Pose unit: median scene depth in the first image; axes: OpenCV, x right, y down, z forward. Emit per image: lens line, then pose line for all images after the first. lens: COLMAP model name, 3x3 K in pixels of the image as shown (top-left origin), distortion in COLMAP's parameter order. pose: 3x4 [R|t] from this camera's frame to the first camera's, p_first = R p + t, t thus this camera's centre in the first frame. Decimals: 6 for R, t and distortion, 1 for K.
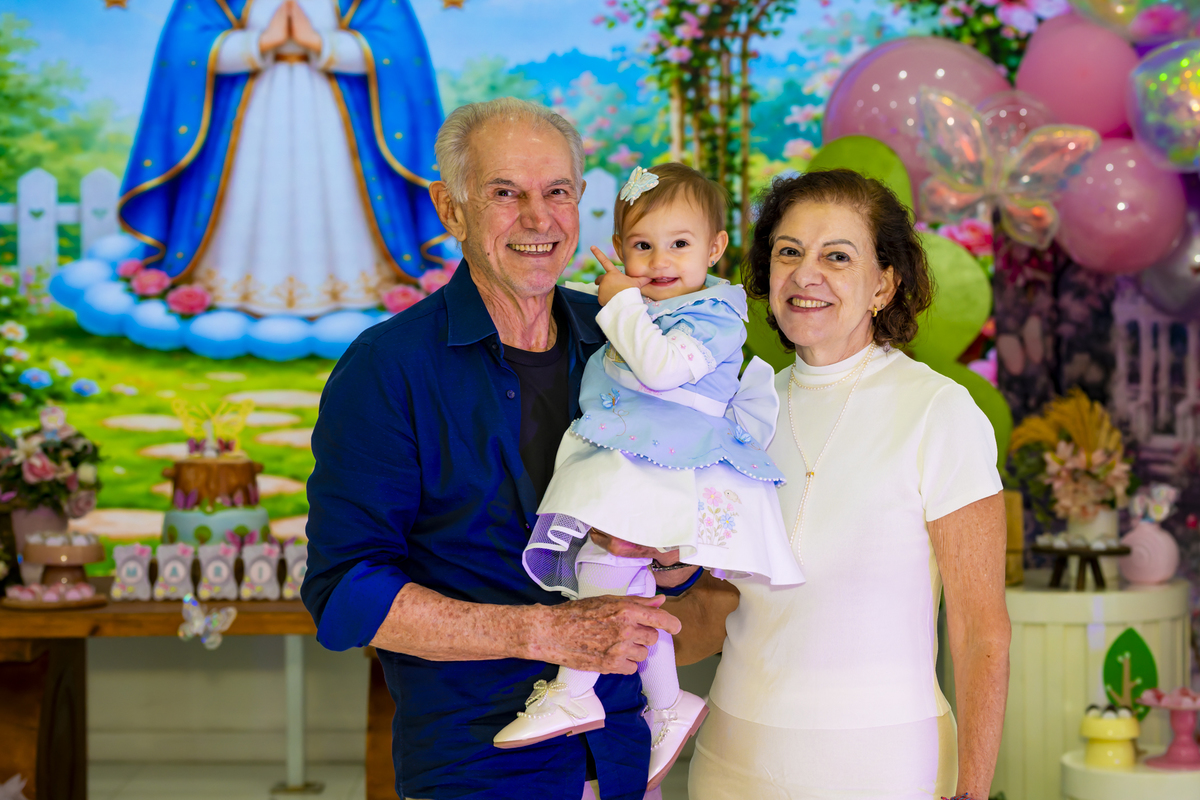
lens RADIAL K [[2621.7, 0, 714.8], [0, 2621.7, 428.2], [0, 0, 1]] dist [0.034039, -0.522824]
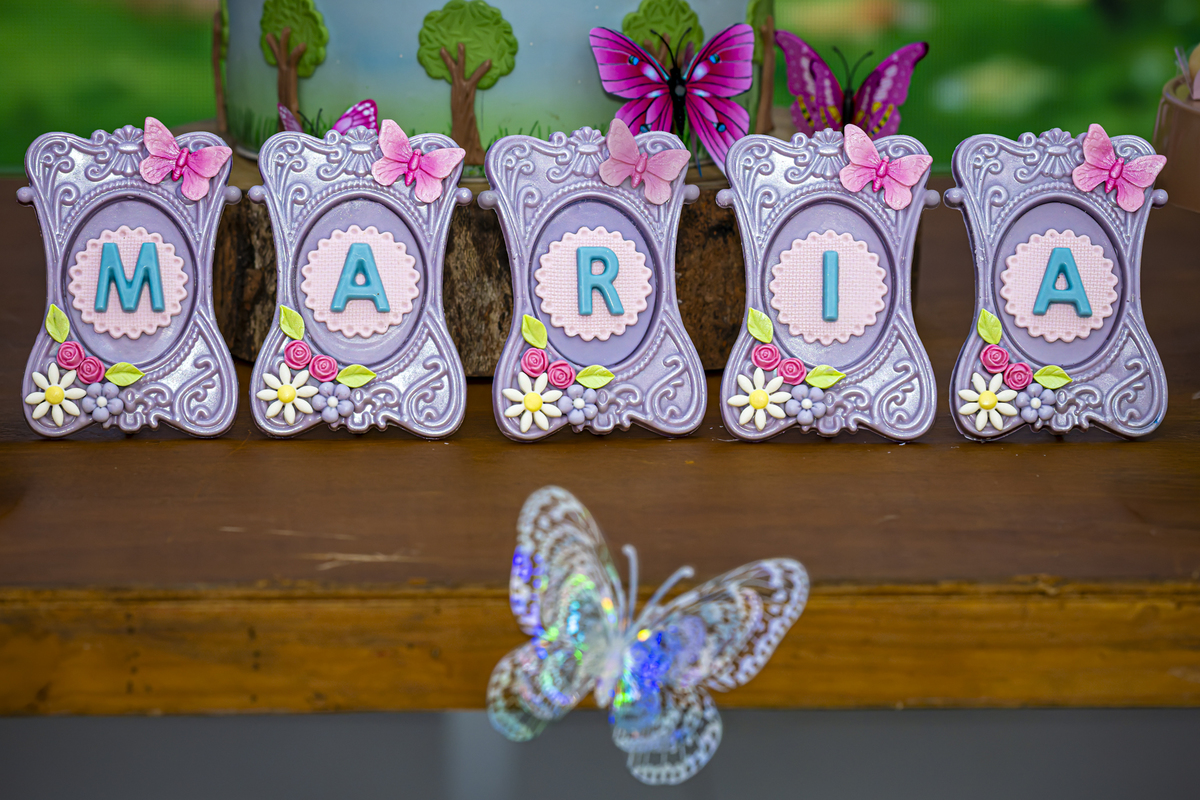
lens RADIAL K [[6235.9, 0, 600.0], [0, 6235.9, 400.0], [0, 0, 1]] dist [0.059789, -3.633635]
pose [[0.999727, 0.010713, -0.020747, -0.139636], [-0.006808, 0.983665, 0.179879, -0.011920], [0.022336, -0.179689, 0.983470, 0.442255]]
